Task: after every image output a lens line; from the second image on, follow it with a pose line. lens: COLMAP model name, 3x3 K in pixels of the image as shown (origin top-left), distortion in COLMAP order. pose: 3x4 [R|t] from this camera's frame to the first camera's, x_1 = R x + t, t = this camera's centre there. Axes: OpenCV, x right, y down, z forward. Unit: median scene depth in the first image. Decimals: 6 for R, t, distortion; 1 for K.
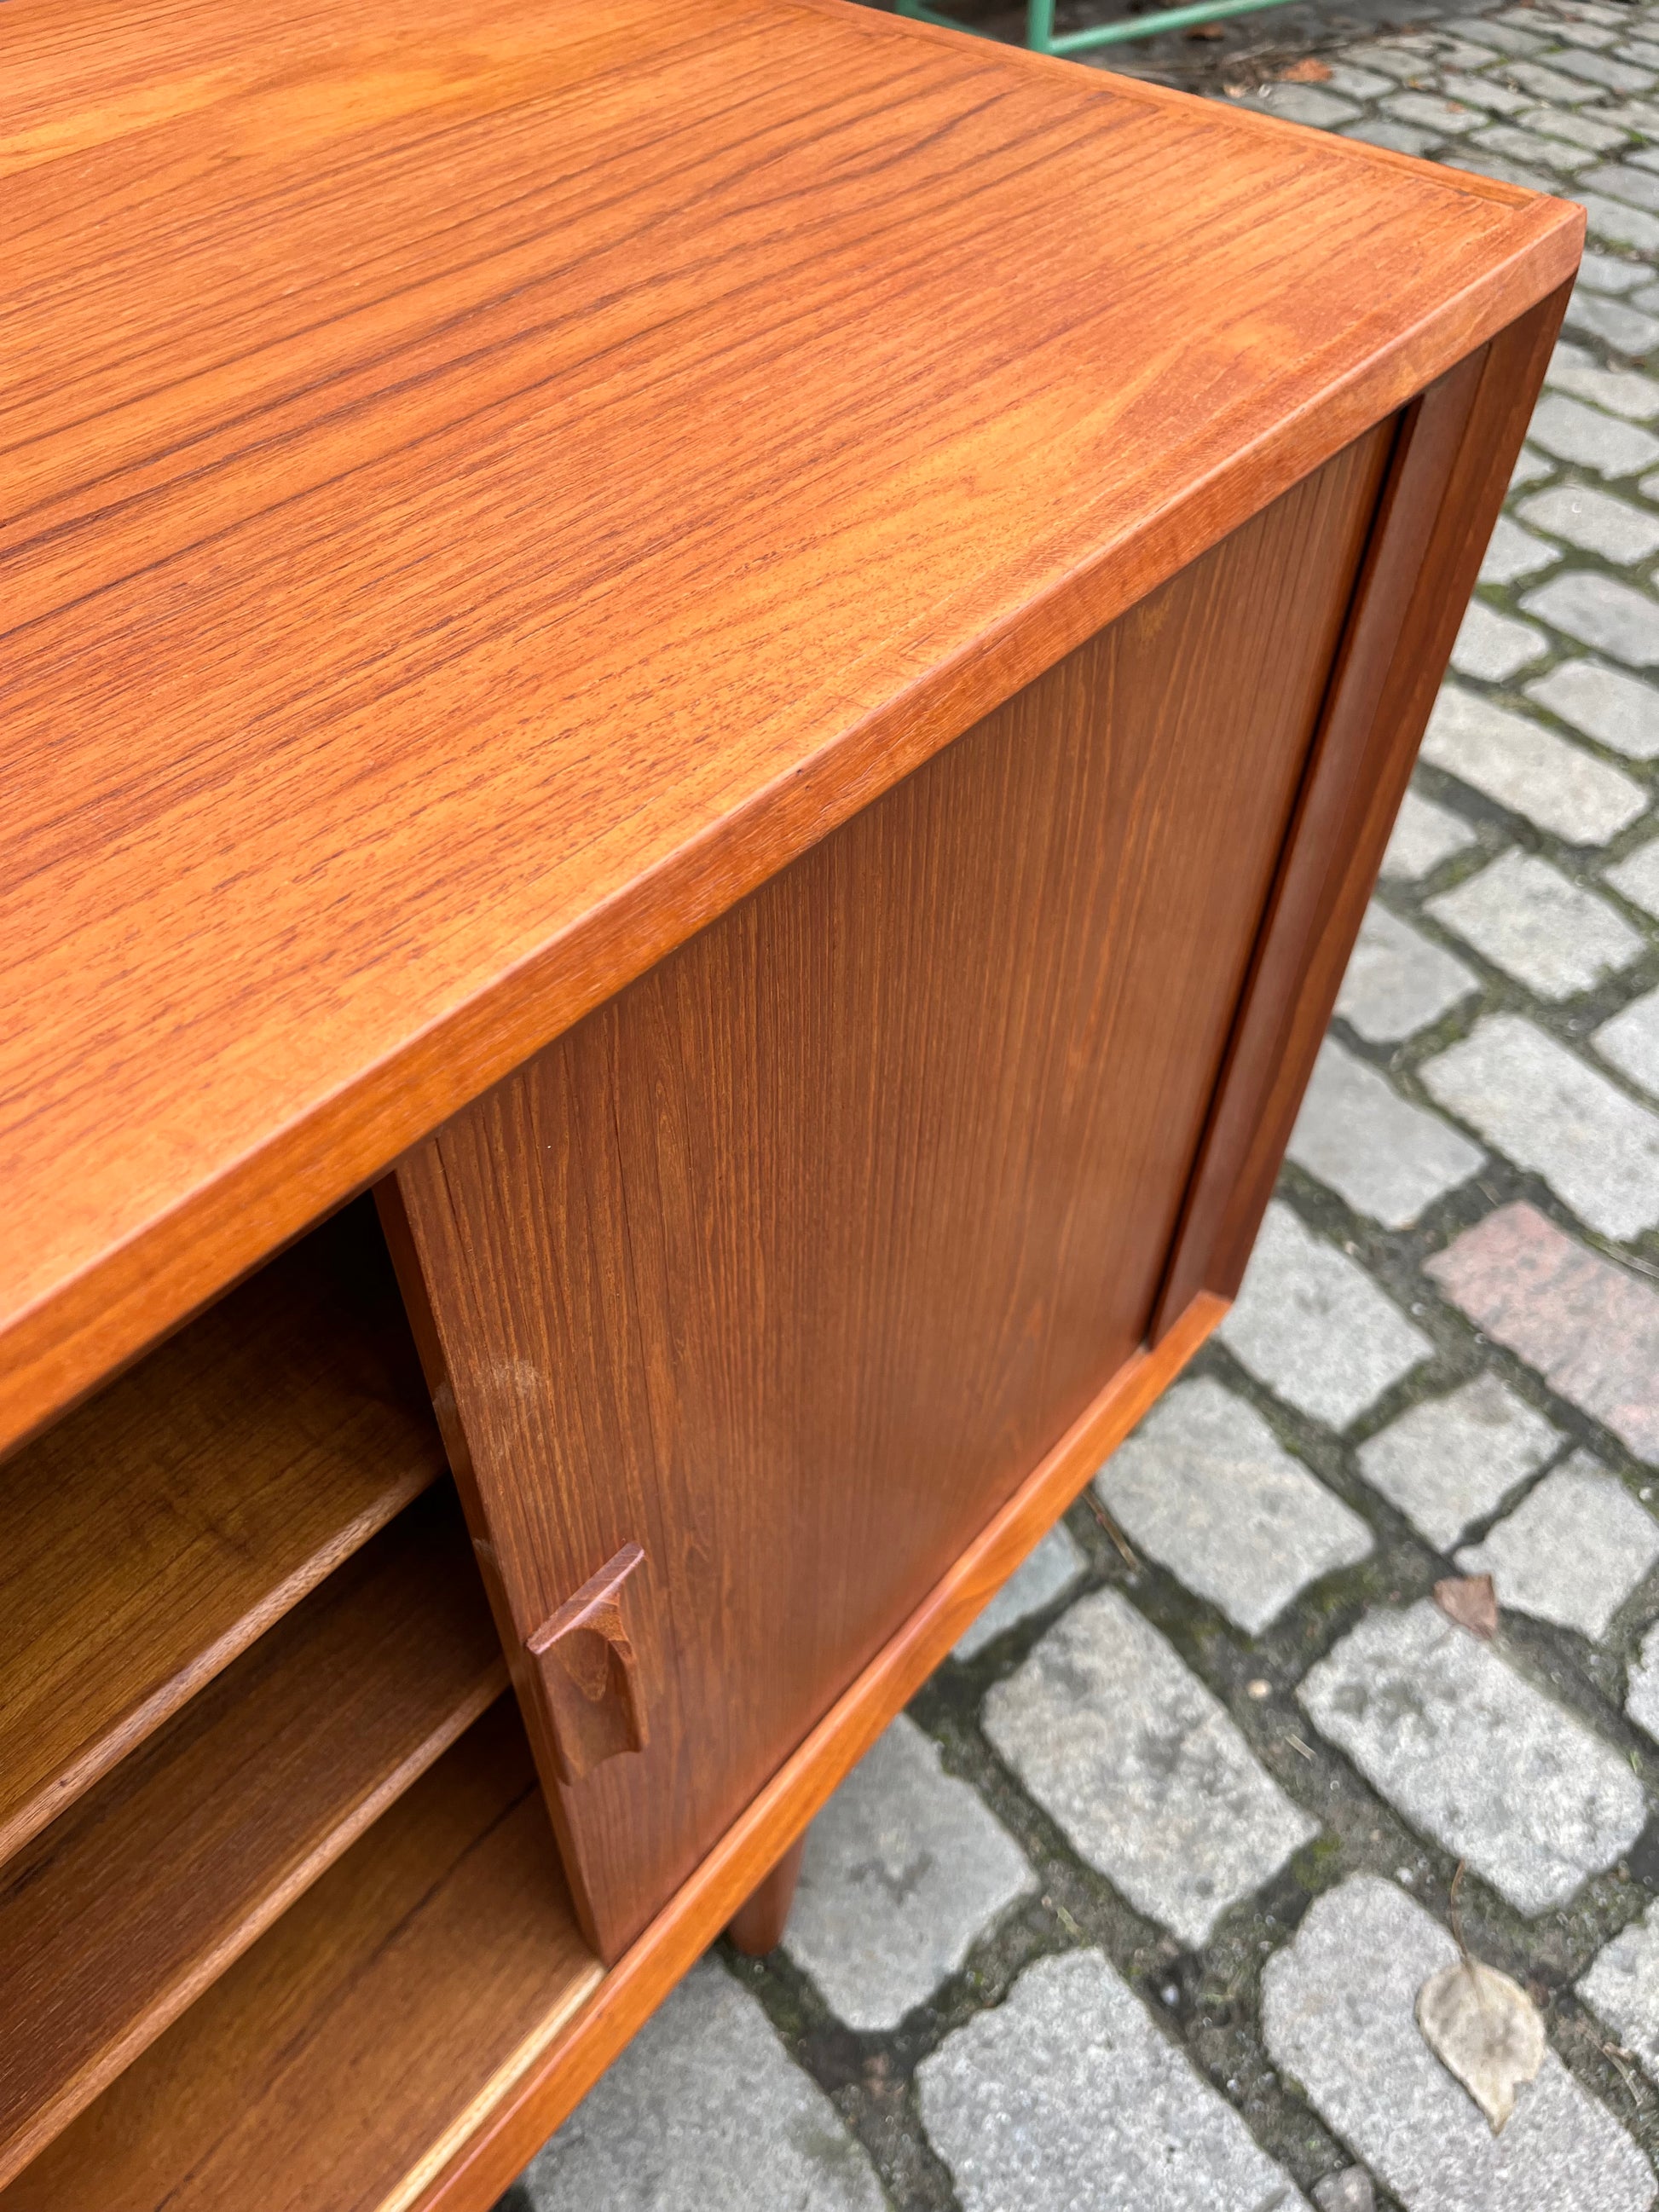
lens RADIAL K [[1685.9, 0, 819.5], [0, 1685.9, 1101.0], [0, 0, 1]] dist [0.049806, -0.078690]
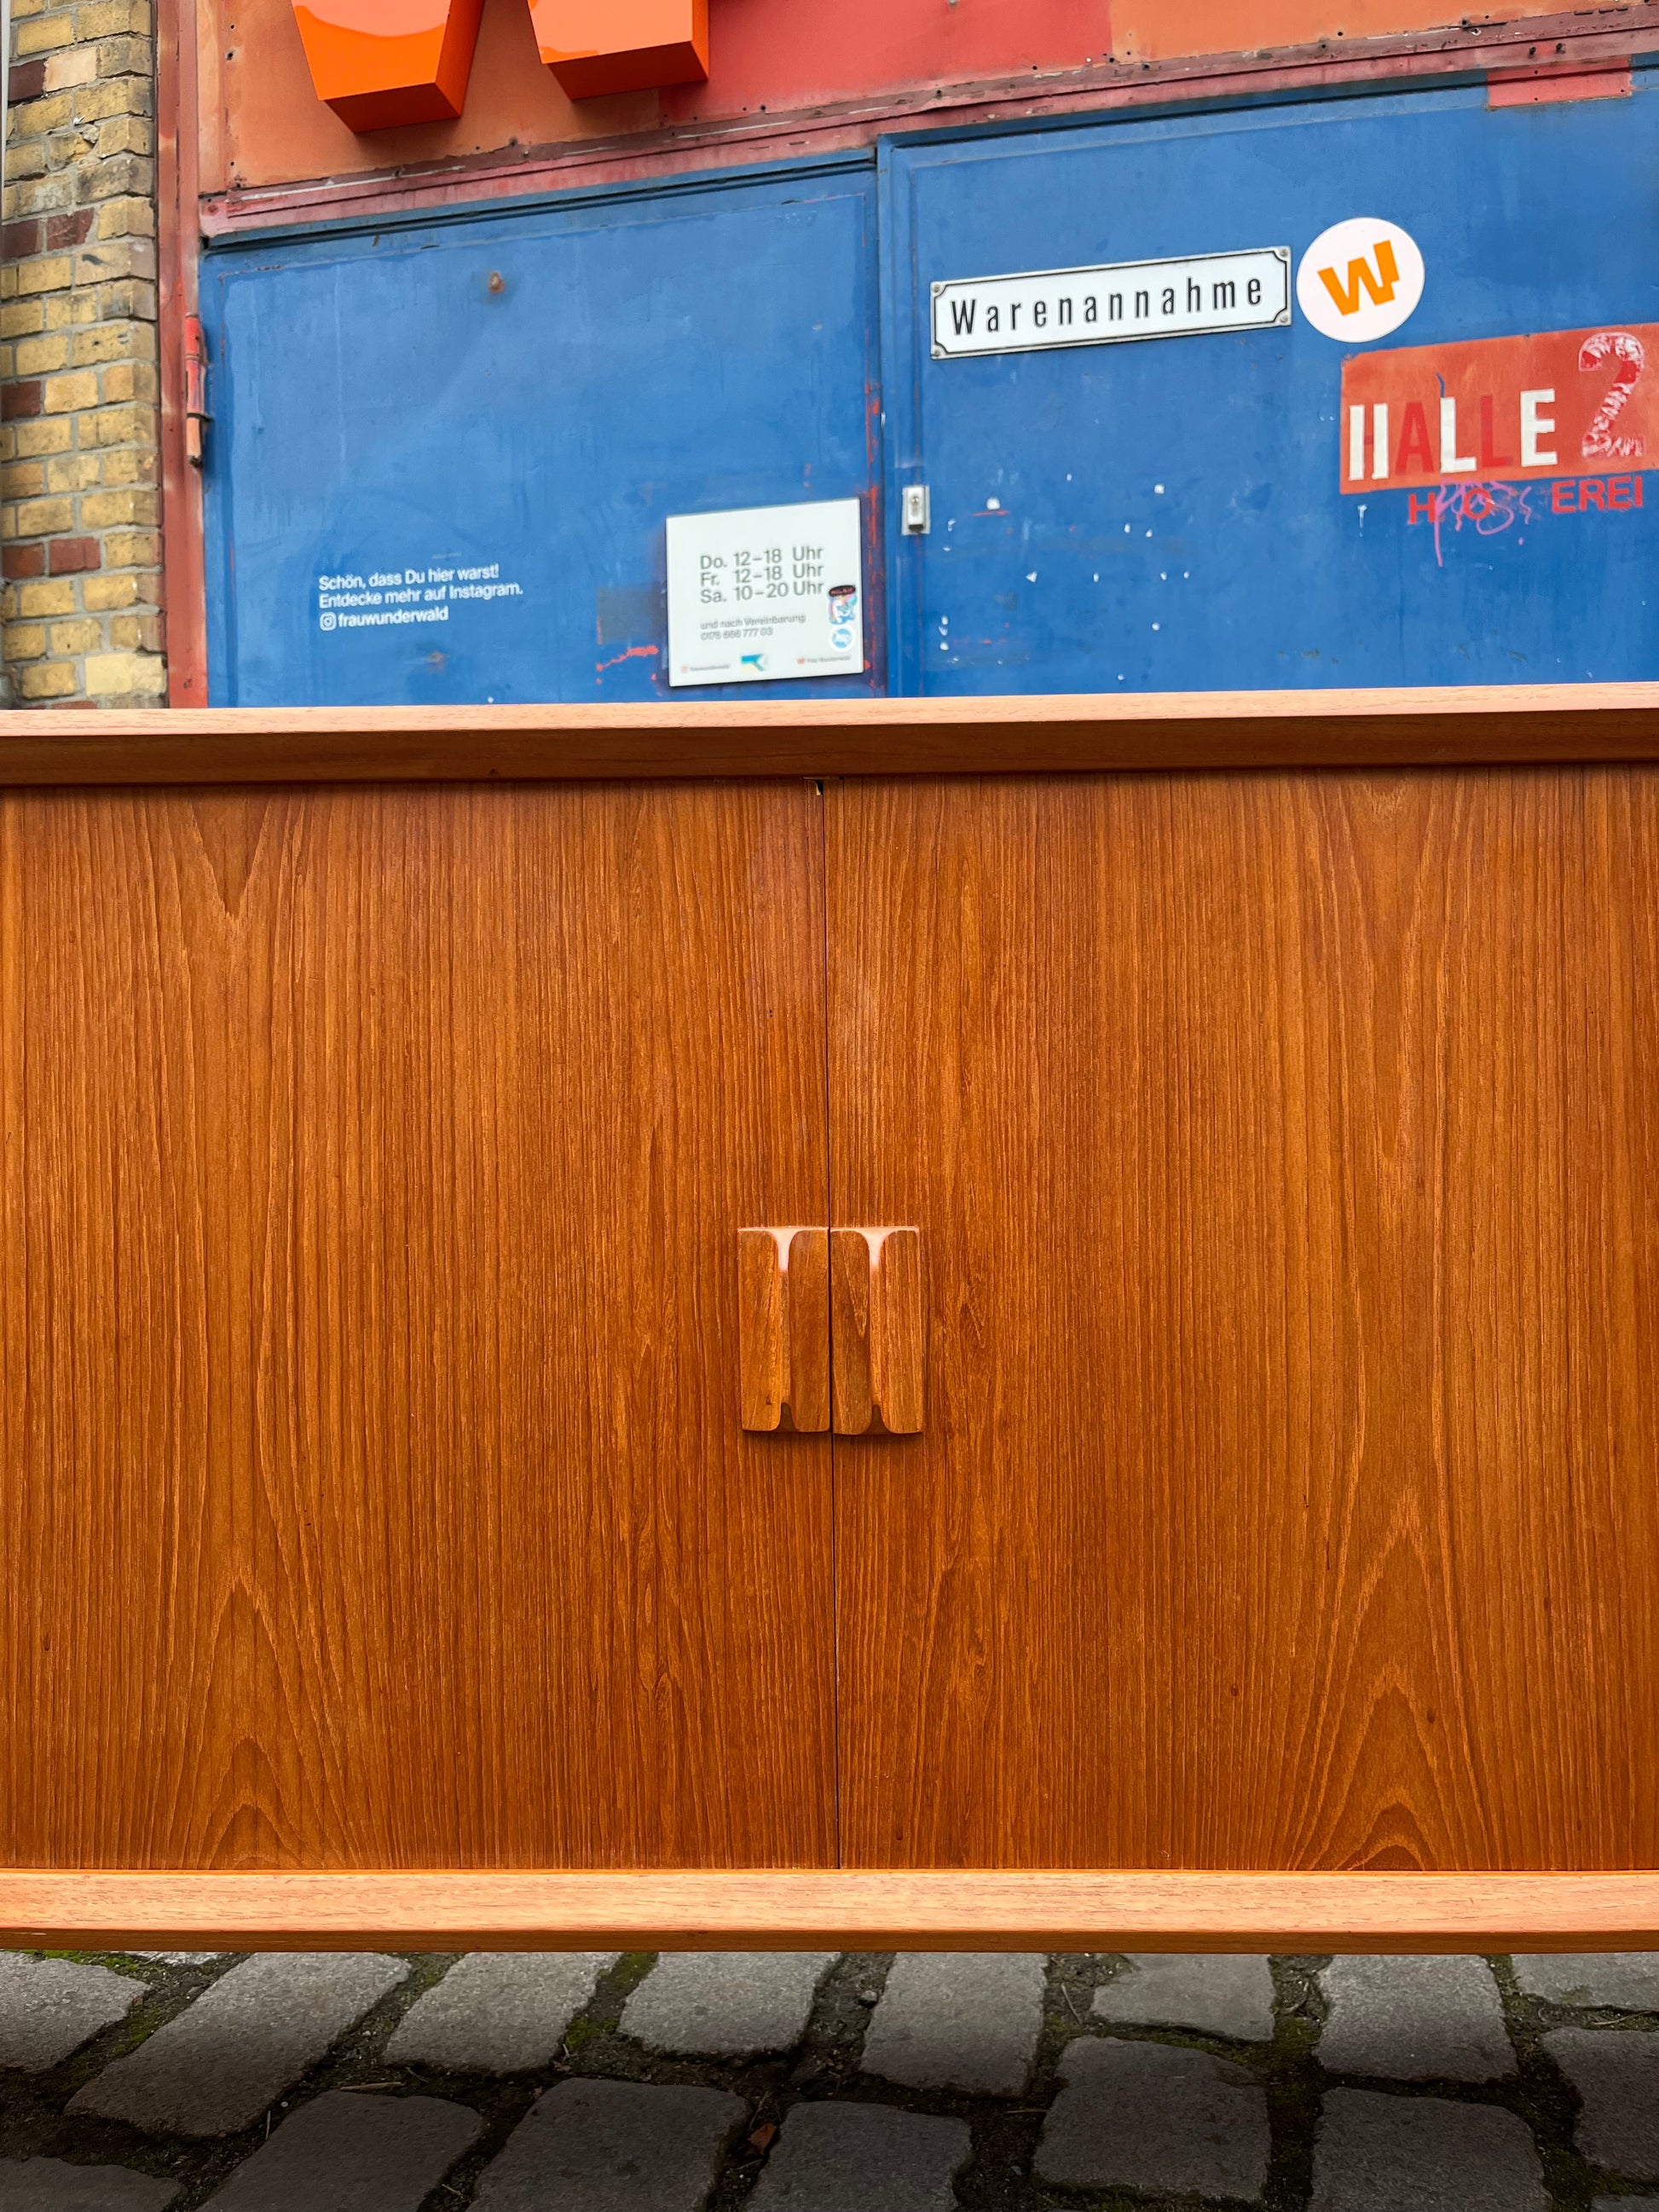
lens RADIAL K [[1685.9, 0, 817.6], [0, 1685.9, 1109.9], [0, 0, 1]] dist [0.049806, -0.078690]
pose [[0.622160, -0.032123, -0.782231, 1.006585], [-0.563245, 0.675601, -0.475730, 0.917551], [0.543757, 0.736568, 0.402239, 0.179711]]
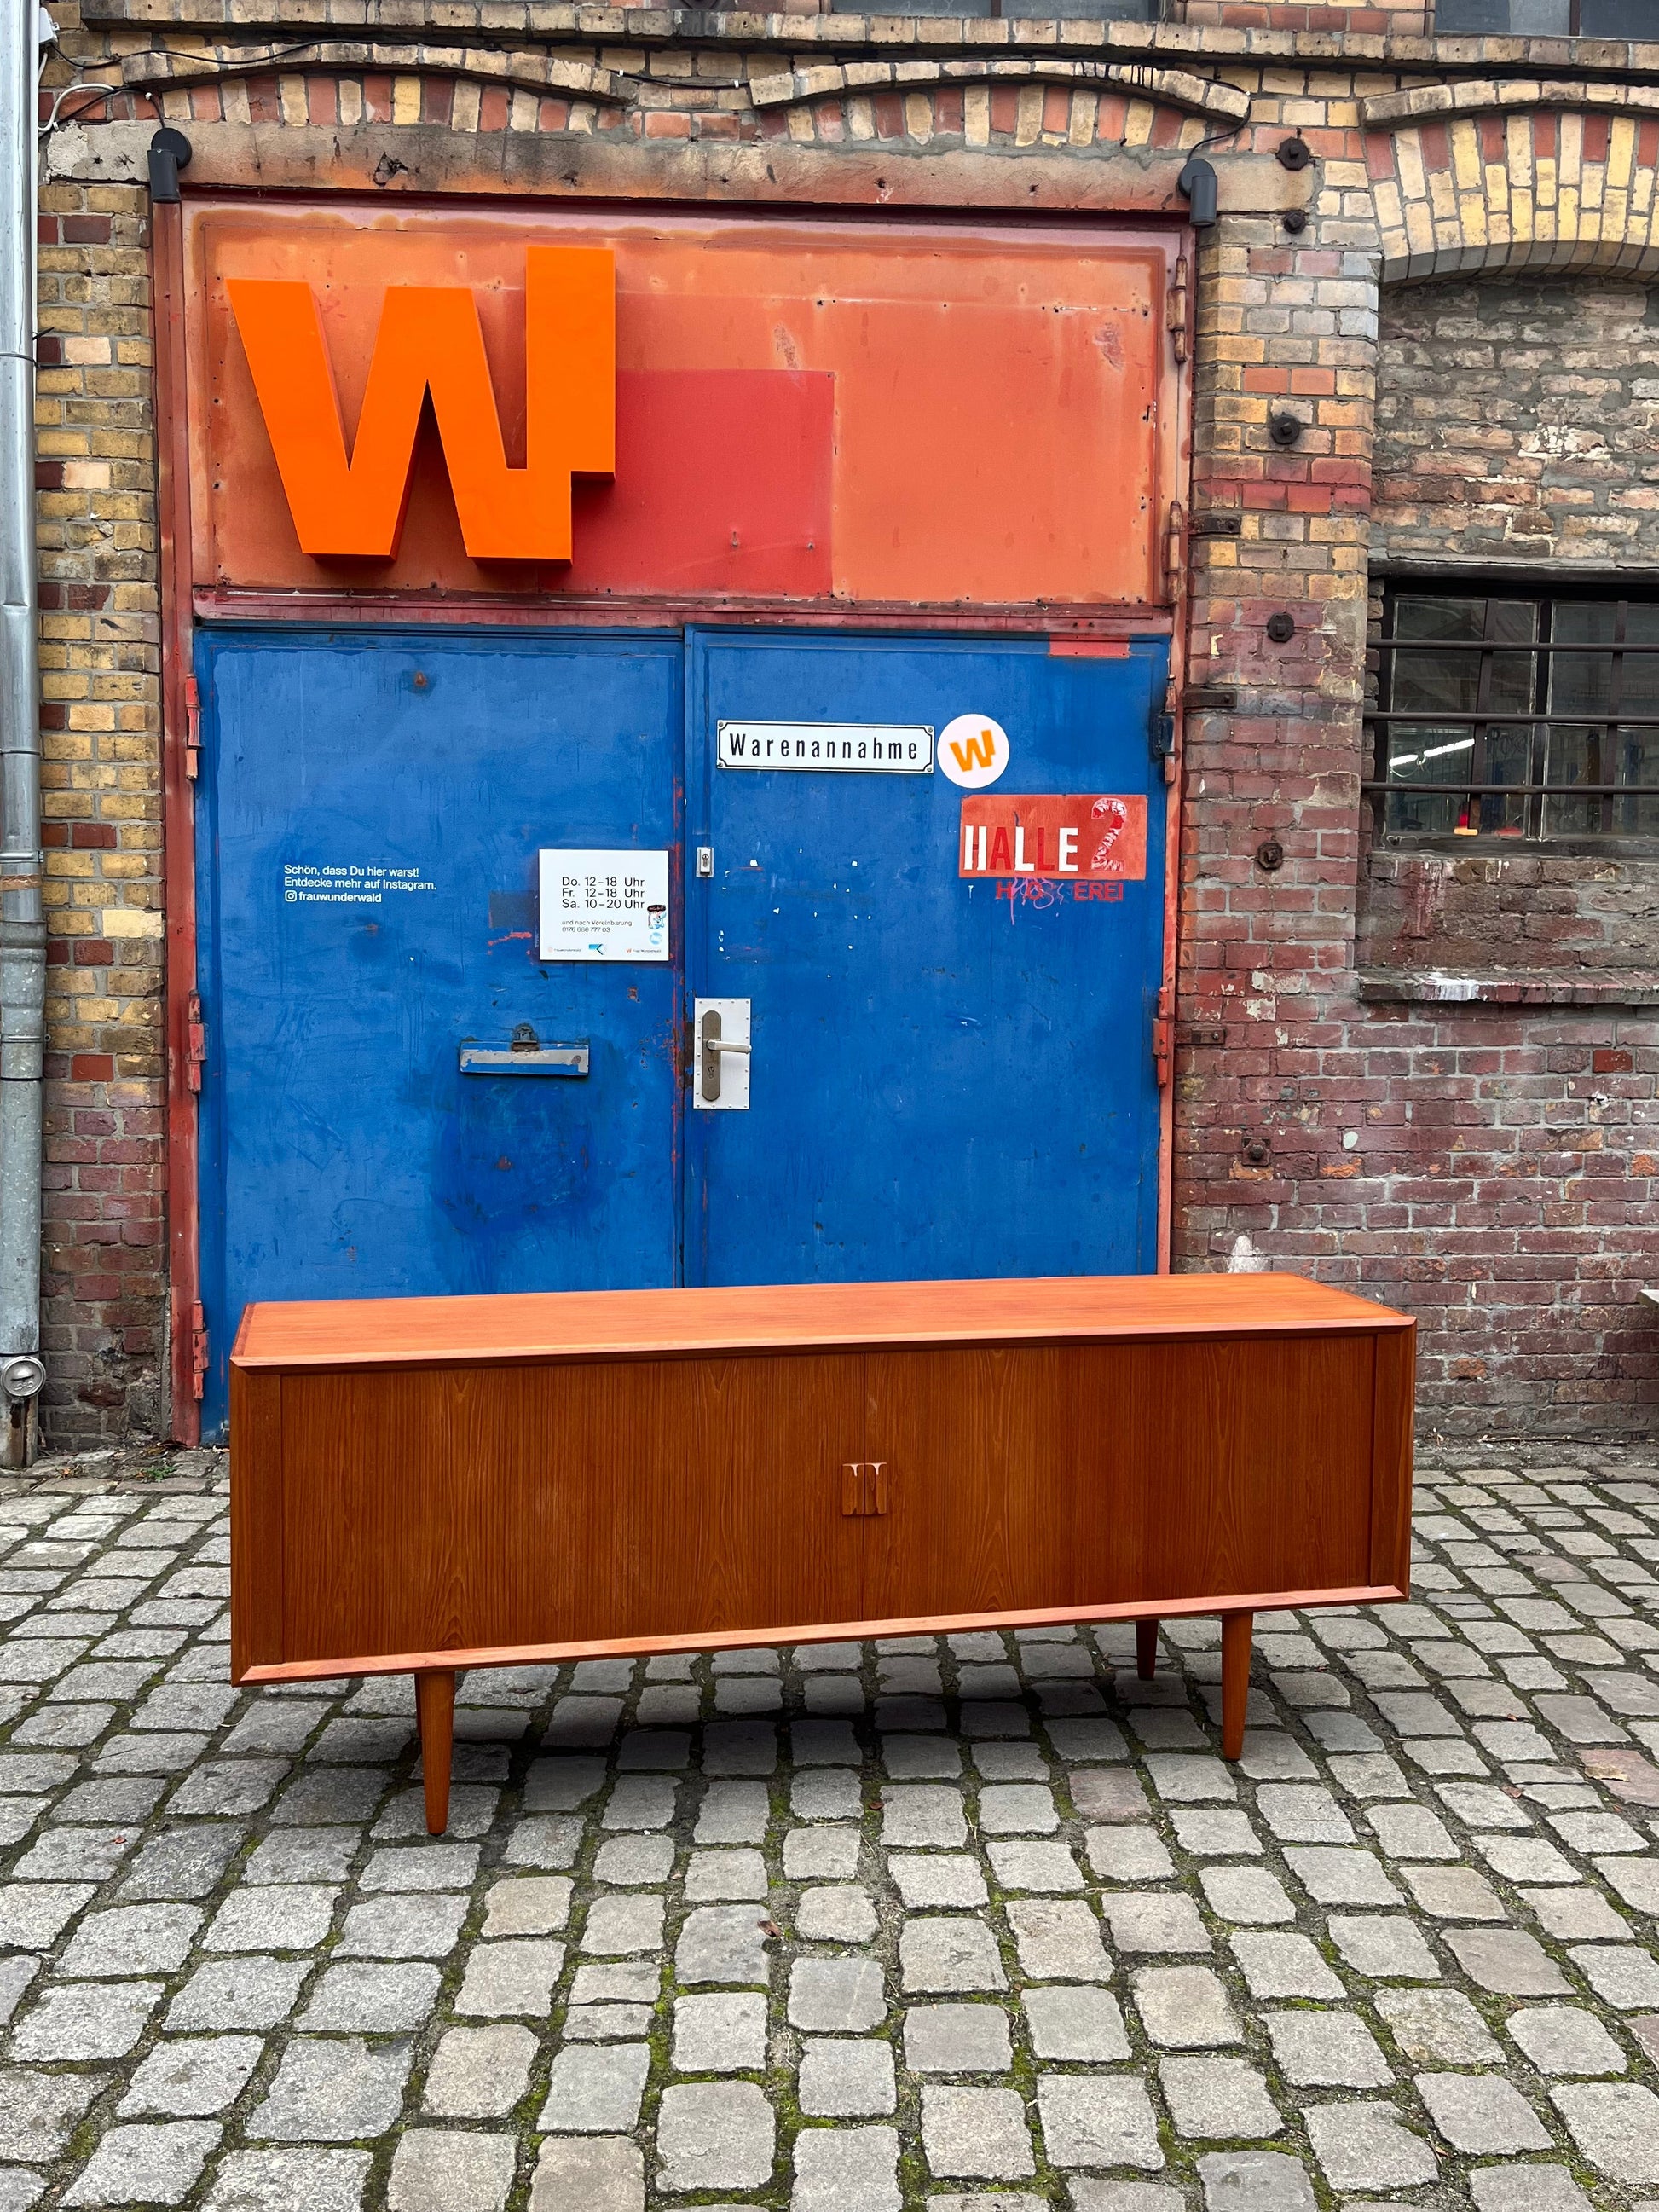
lens RADIAL K [[2015.9, 0, 834.6], [0, 2015.9, 1069.2], [0, 0, 1]] dist [0.040752, 0.000000]
pose [[0.809443, 0.025764, -0.586633, 3.876712], [-0.431751, 0.703232, -0.564851, 3.342818], [0.397986, 0.710494, 0.580349, -4.264449]]
